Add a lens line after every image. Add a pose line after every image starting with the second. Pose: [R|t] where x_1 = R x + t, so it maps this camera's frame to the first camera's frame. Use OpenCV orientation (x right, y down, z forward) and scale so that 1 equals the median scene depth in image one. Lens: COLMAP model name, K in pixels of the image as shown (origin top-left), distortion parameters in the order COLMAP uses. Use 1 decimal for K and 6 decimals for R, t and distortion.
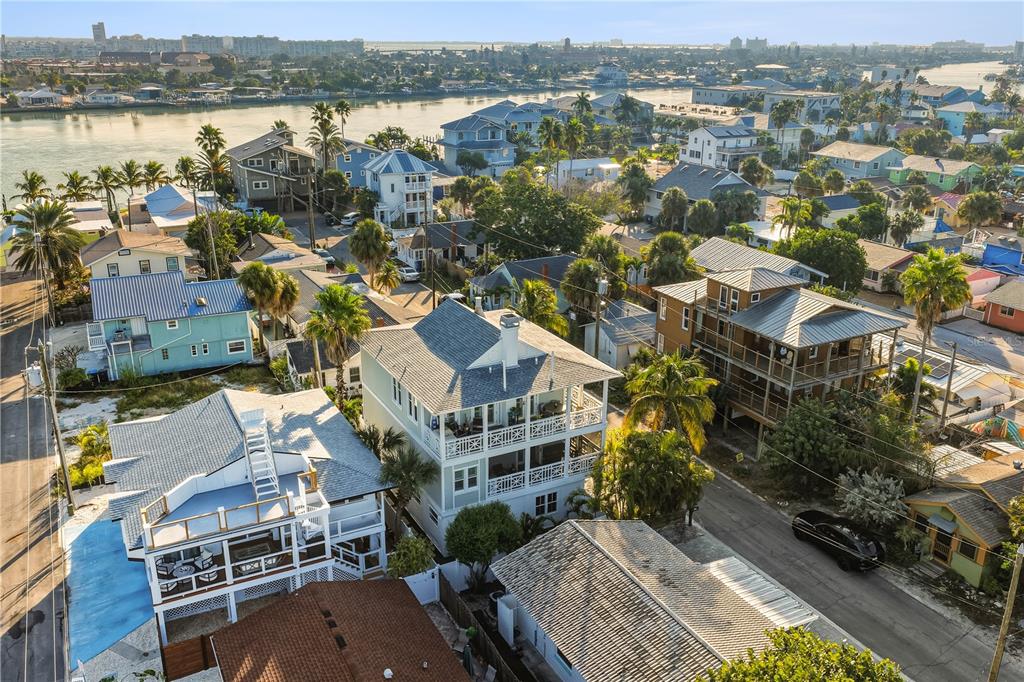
lens RADIAL K [[844.9, 0, 512.0], [0, 844.9, 341.0], [0, 0, 1]] dist [-0.006855, 0.014040]
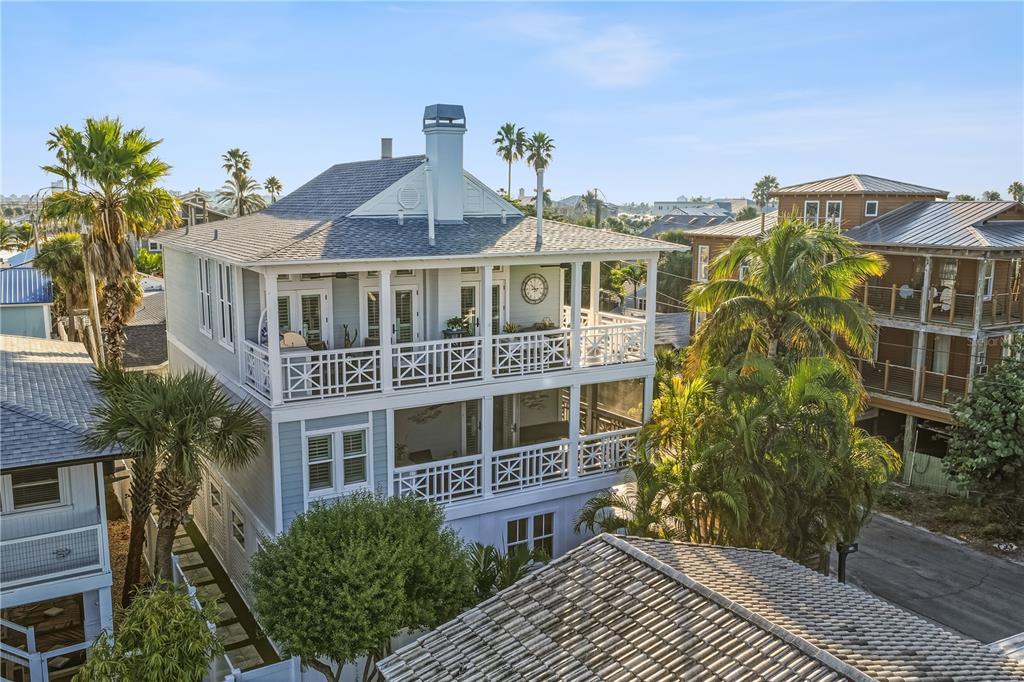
lens RADIAL K [[844.9, 0, 512.0], [0, 844.9, 341.0], [0, 0, 1]] dist [-0.006855, 0.014040]
pose [[0.998662, -0.009877, 0.050764, 0.009599], [0.018898, 0.983408, -0.180422, 0.178189], [-0.048140, 0.181140, 0.982278, 0.569013]]
